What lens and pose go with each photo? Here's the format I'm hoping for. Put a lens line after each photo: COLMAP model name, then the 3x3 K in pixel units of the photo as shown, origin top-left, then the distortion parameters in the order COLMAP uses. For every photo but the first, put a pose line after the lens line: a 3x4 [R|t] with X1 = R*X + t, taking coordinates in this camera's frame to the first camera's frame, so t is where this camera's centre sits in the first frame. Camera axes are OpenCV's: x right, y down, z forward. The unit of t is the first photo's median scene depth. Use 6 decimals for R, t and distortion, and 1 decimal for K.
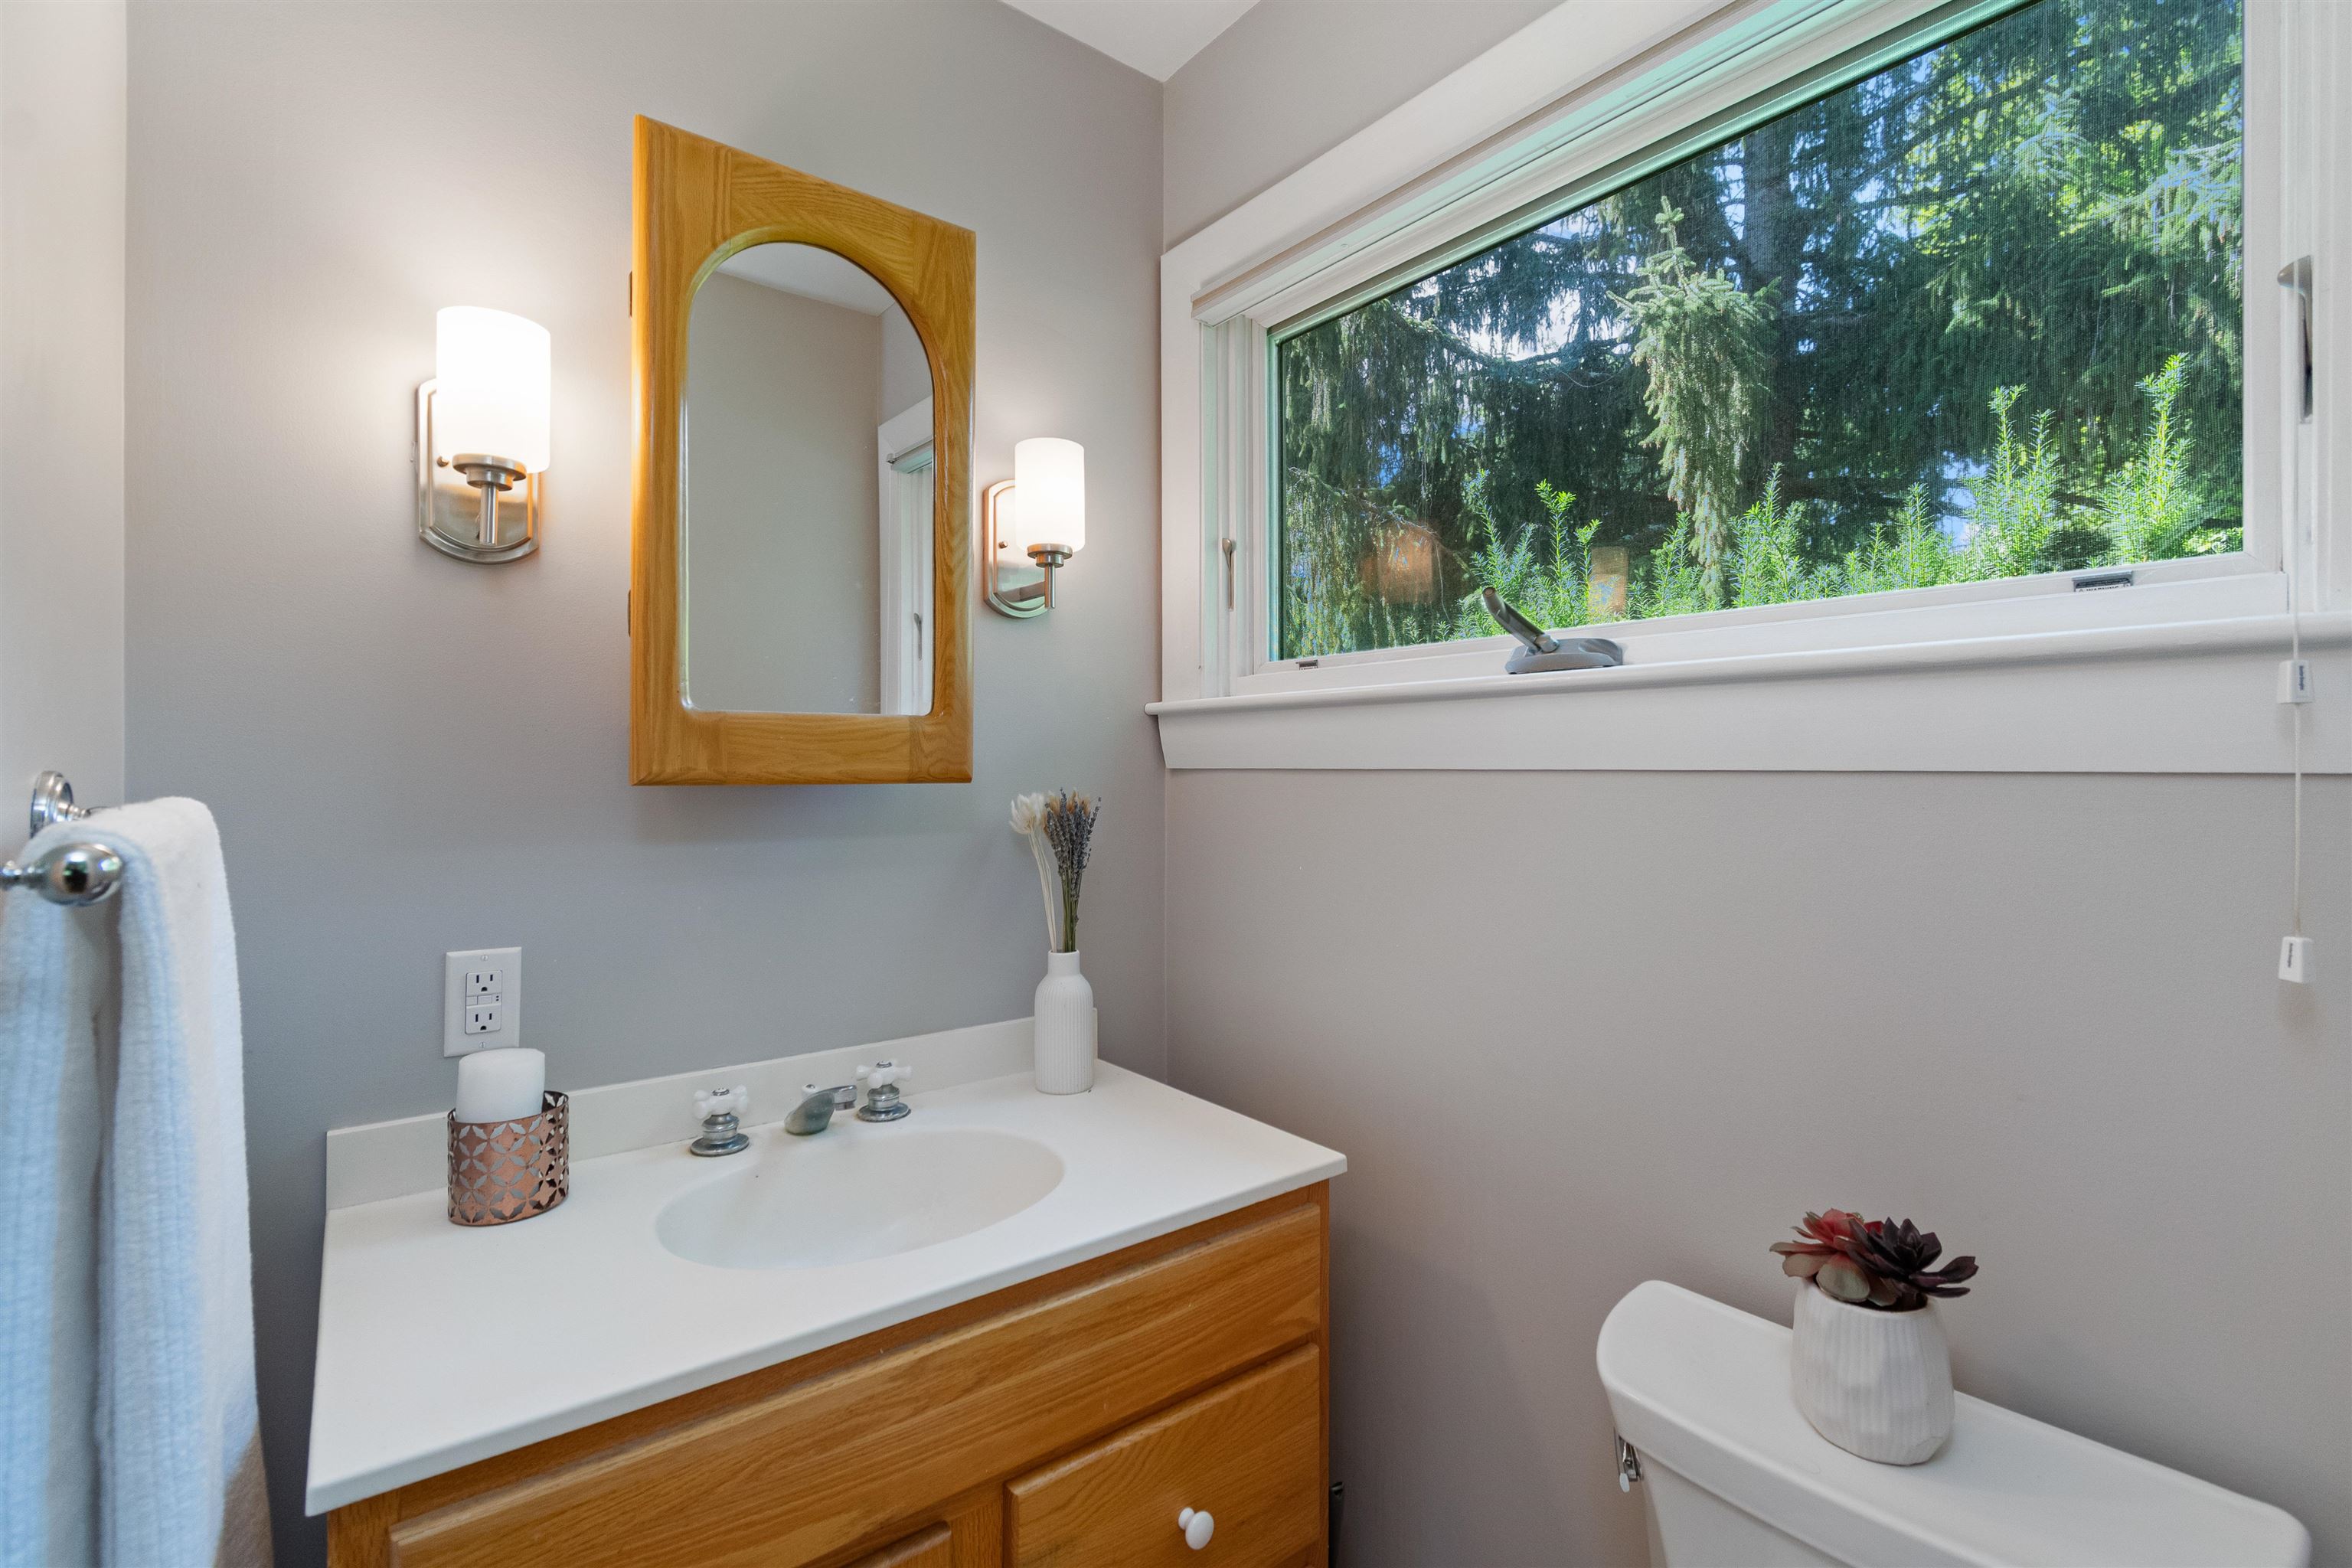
lens RADIAL K [[1048.0, 0, 1187.5], [0, 1048.0, 765.5], [0, 0, 1]] dist [0.001060, -0.001332]
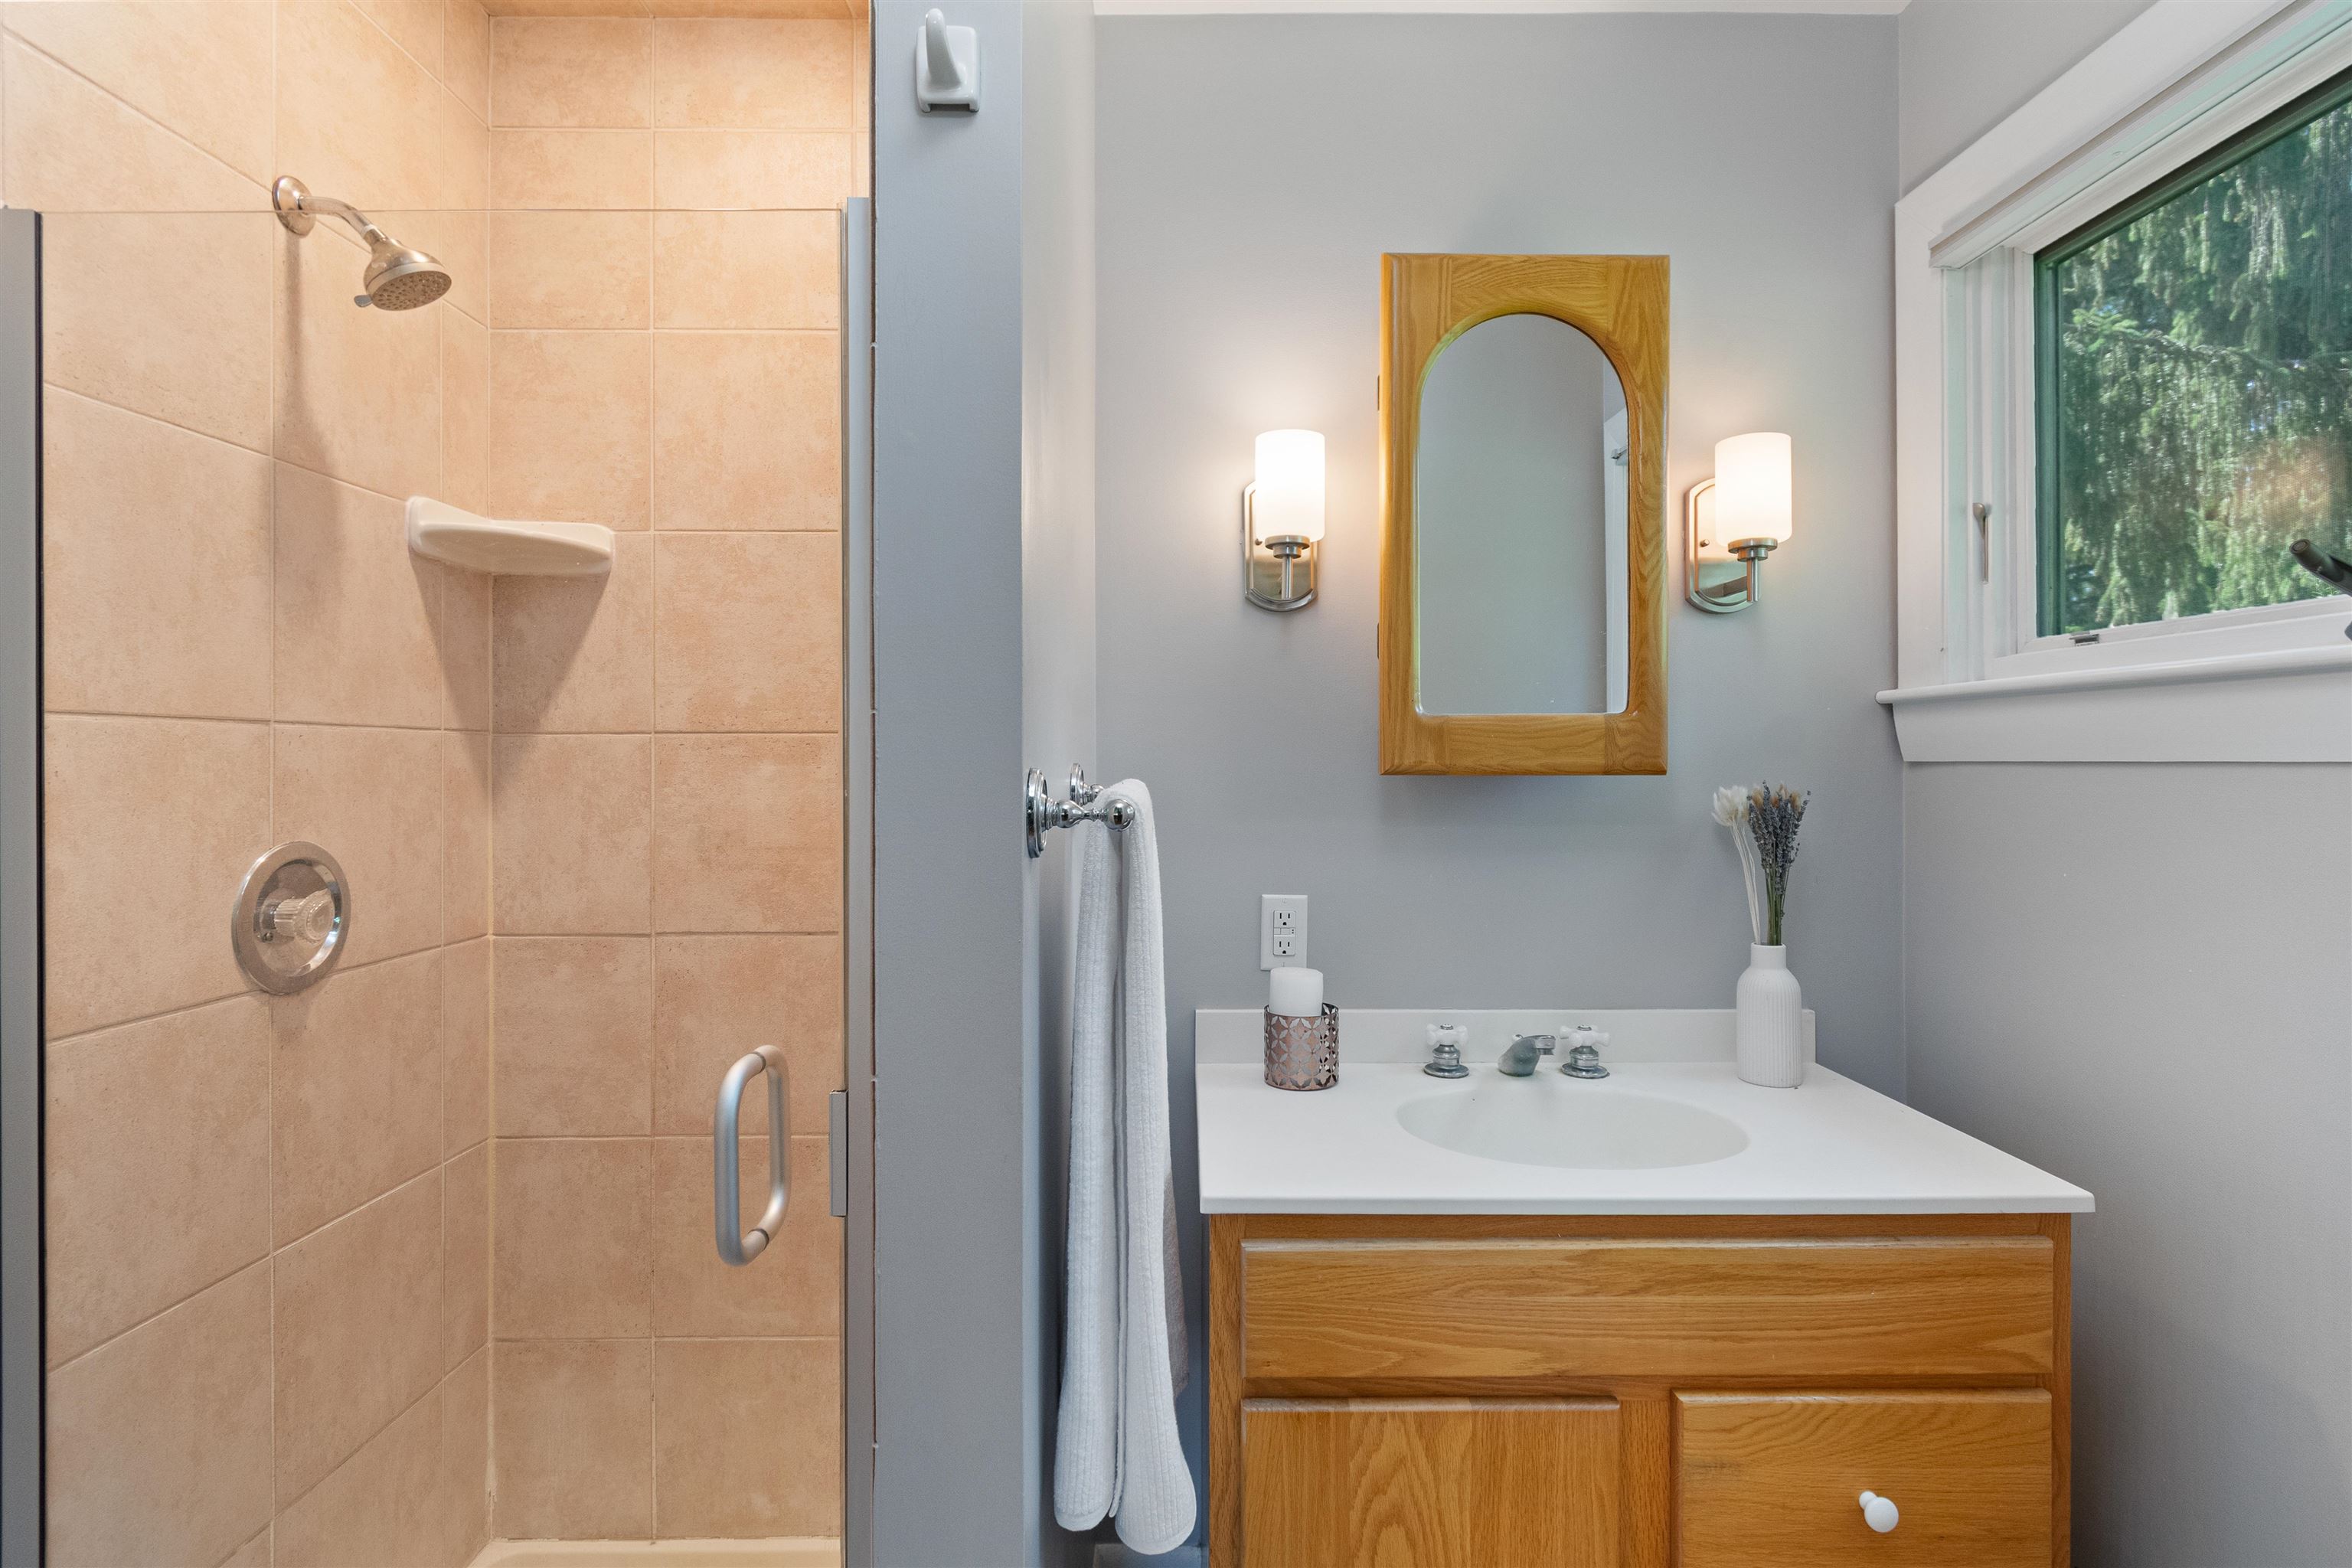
lens RADIAL K [[1160.4, 0, 1204.3], [0, 1160.4, 756.3], [0, 0, 1]] dist [0.003748, -0.005235]
pose [[0.797207, -0.003727, -0.603694, 0.146696], [0.002265, 0.999992, -0.003182, 0.000616], [0.603702, 0.001170, 0.797209, -0.247399]]
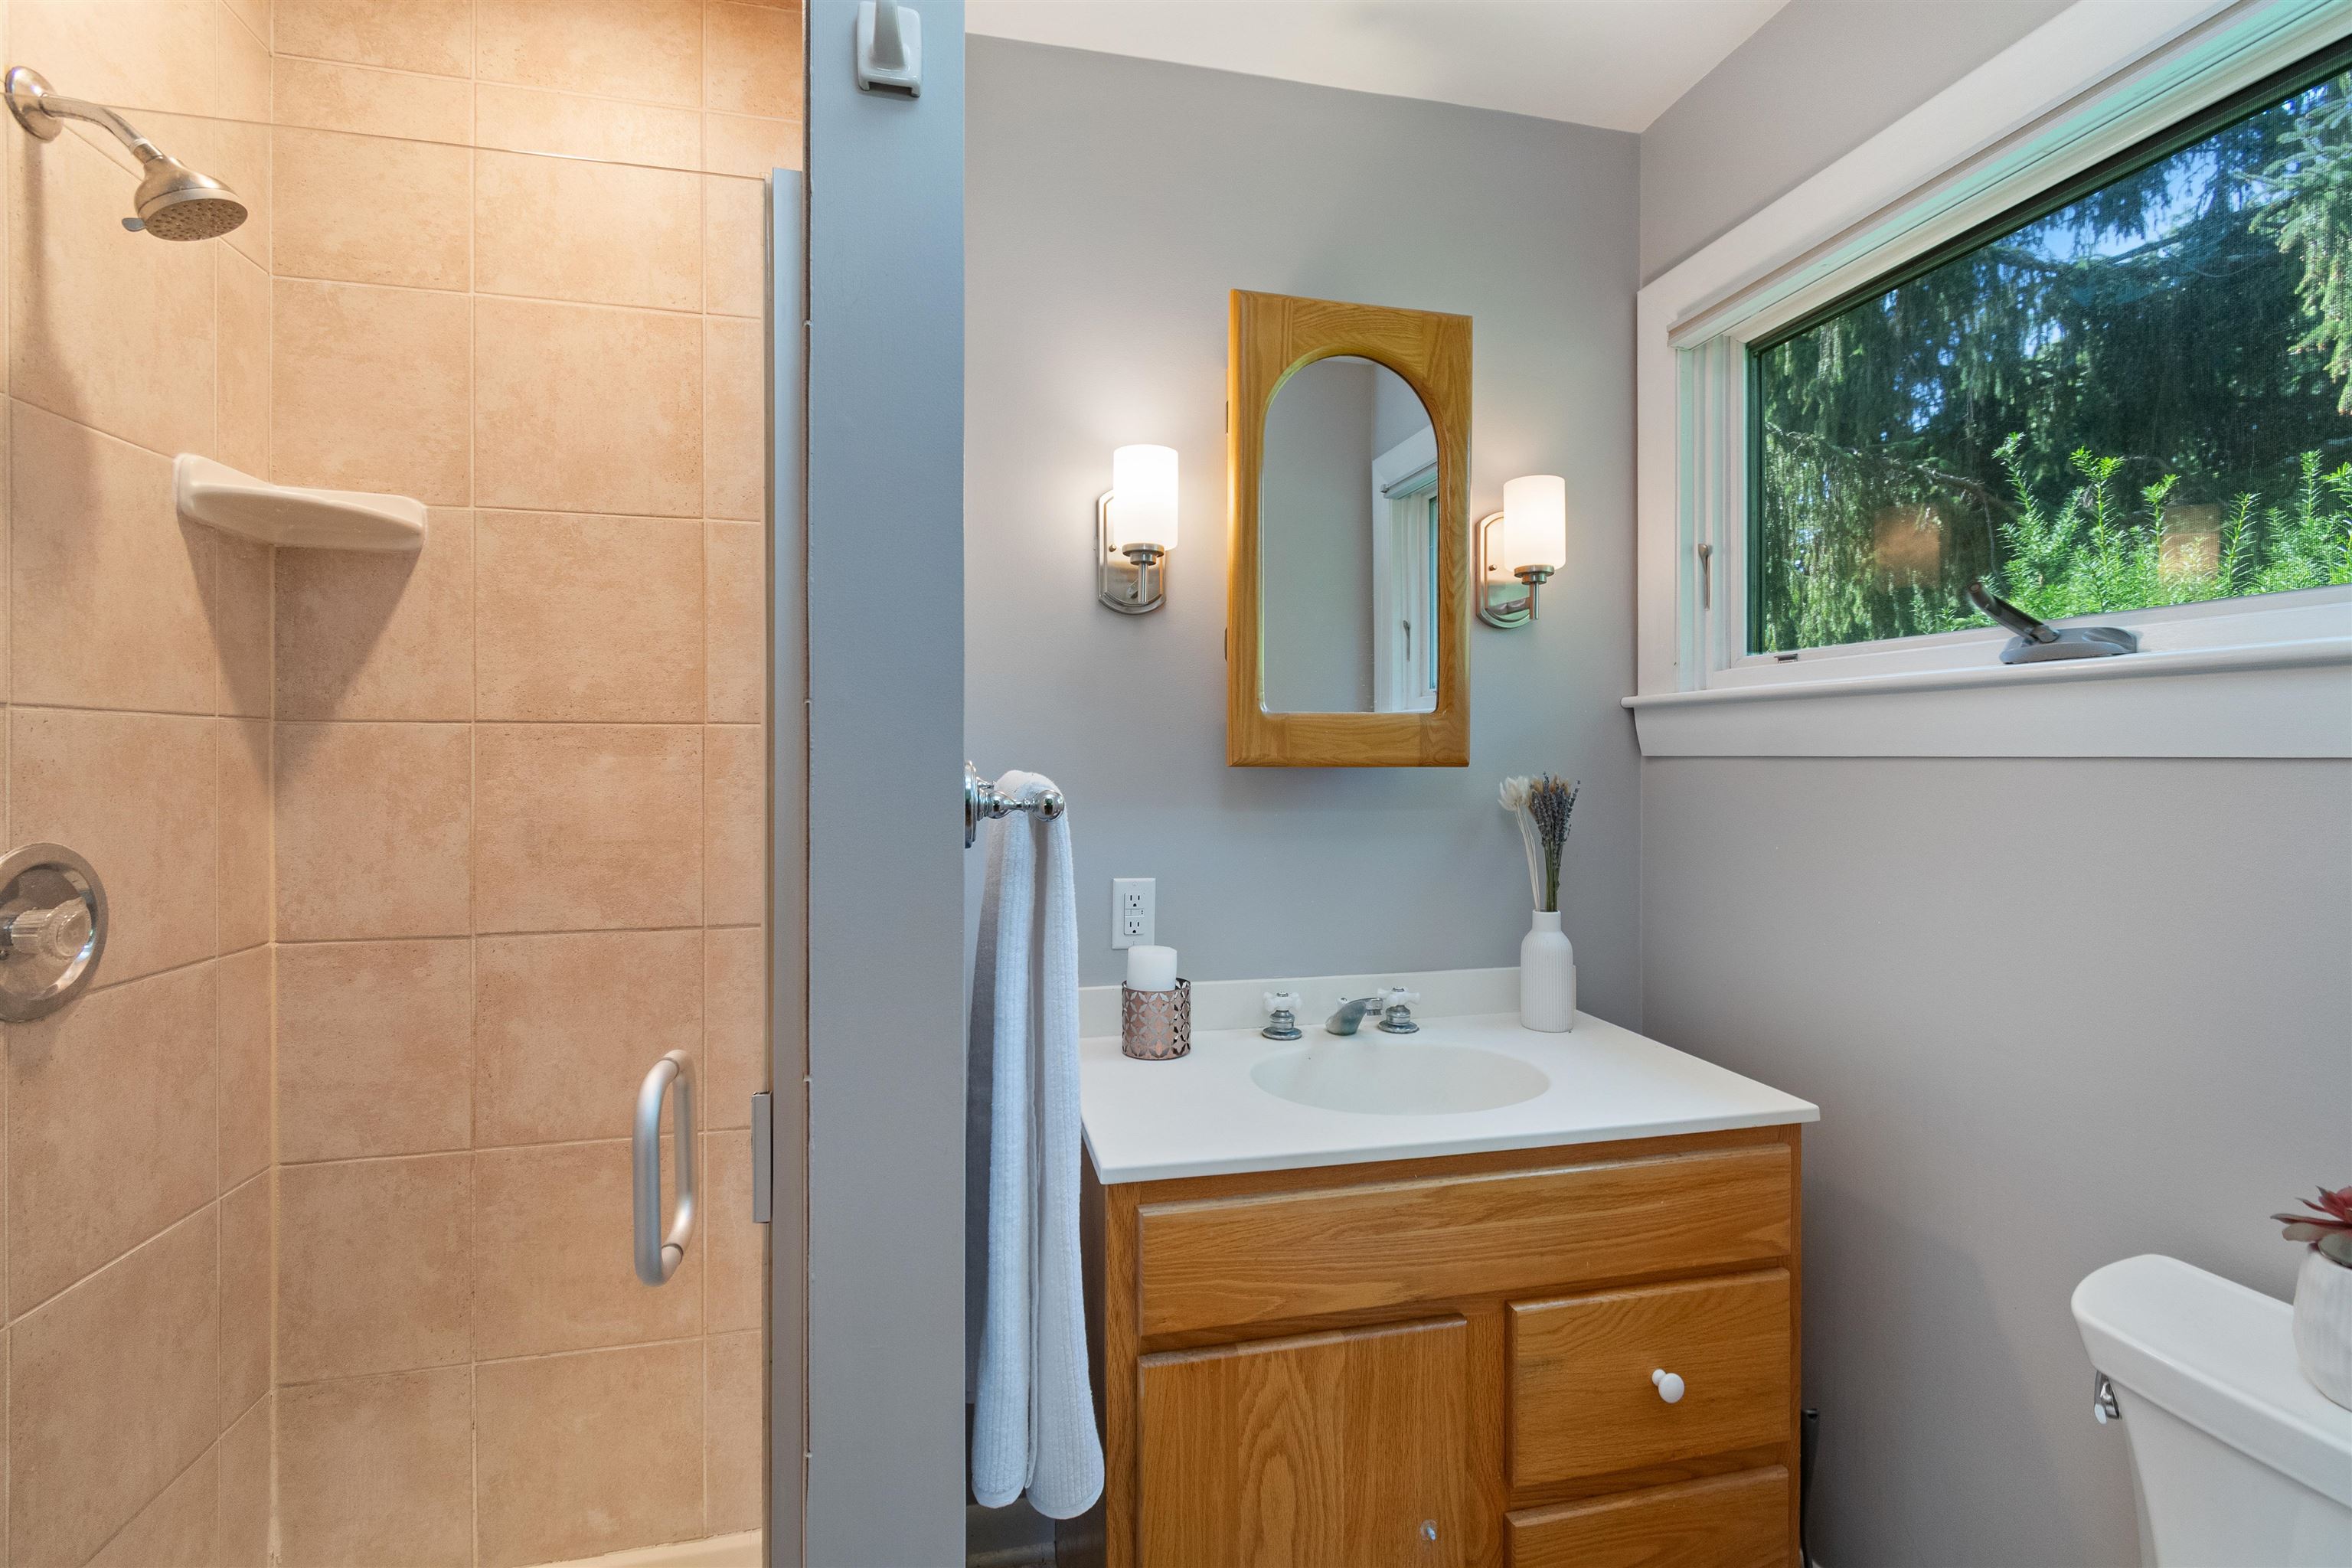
lens RADIAL K [[1048.0, 0, 1191.6], [0, 1048.0, 754.9], [0, 0, 1]] dist [0.001060, -0.001332]
pose [[0.910251, 0.001176, -0.414055, 0.007107], [-0.000984, 0.999999, 0.000676, 0.002268], [0.414055, -0.000208, 0.910252, -0.279083]]
